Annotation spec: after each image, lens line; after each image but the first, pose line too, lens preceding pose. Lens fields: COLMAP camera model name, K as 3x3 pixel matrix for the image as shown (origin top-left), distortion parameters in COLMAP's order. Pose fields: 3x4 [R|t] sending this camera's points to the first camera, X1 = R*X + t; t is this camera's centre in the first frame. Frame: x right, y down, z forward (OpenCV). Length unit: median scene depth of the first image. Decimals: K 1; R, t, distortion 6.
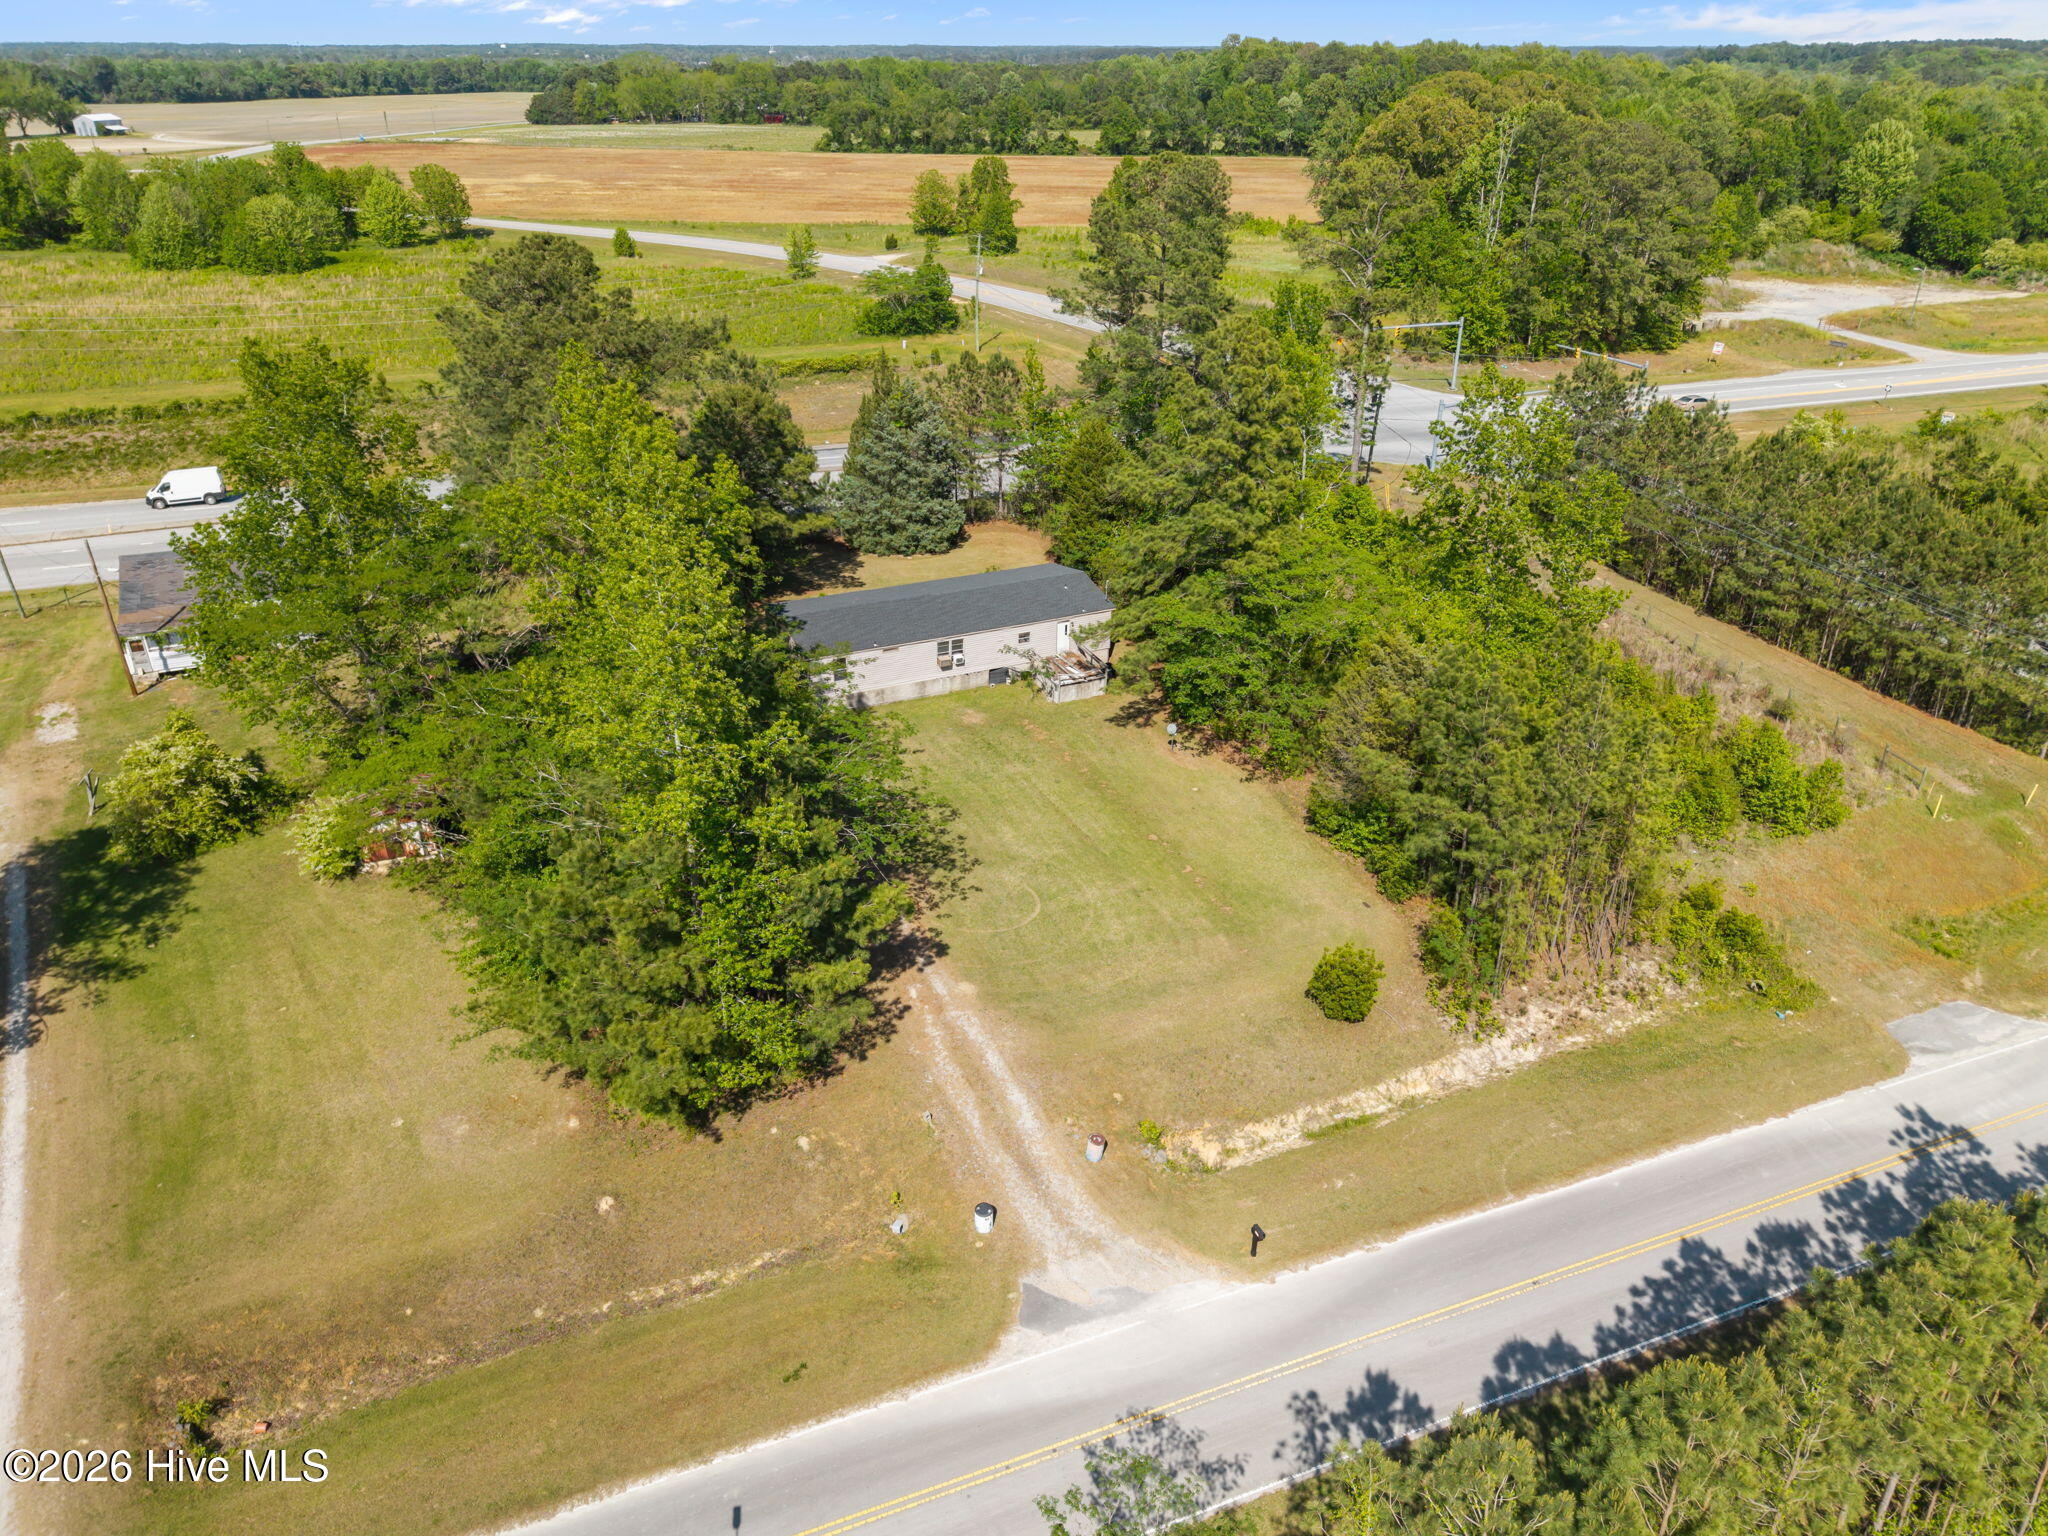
lens RADIAL K [[1407.5, 0, 1009.5], [0, 1407.5, 800.2], [0, 0, 1]] dist [0.012586, -0.008464]
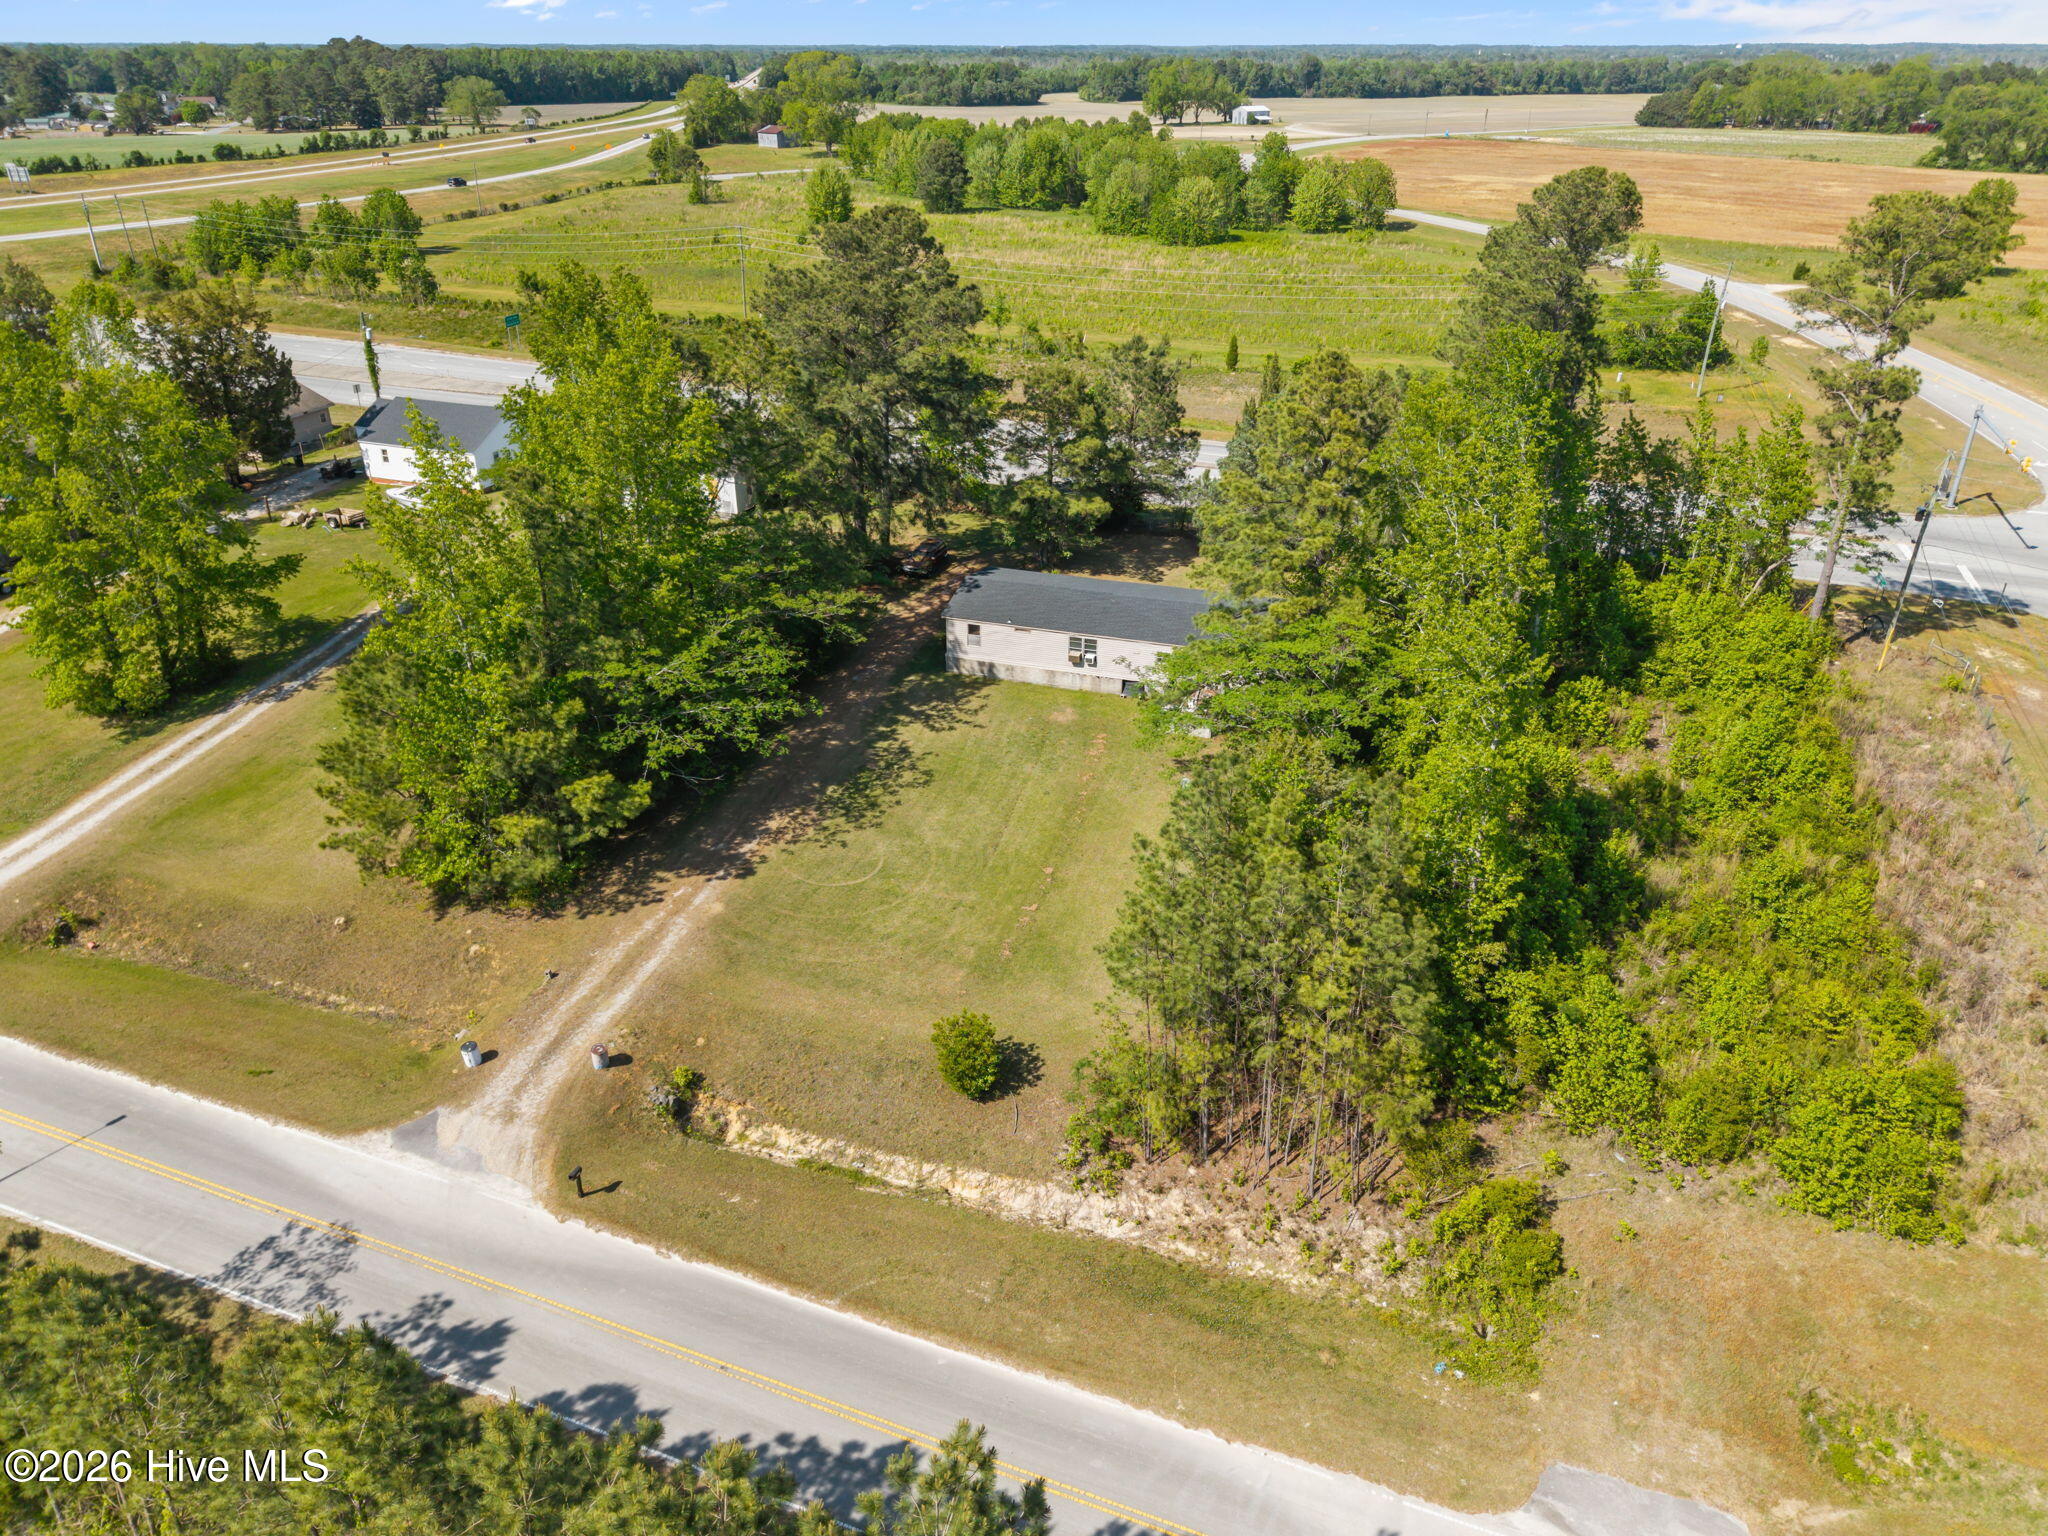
lens RADIAL K [[1407.5, 0, 1011.9], [0, 1407.5, 780.7], [0, 0, 1]] dist [0.012586, -0.008464]
pose [[0.731609, 0.314837, -0.604669, 0.563614], [-0.321392, 0.941506, 0.101357, -0.104882], [0.601211, 0.120182, 0.790001, 0.197482]]
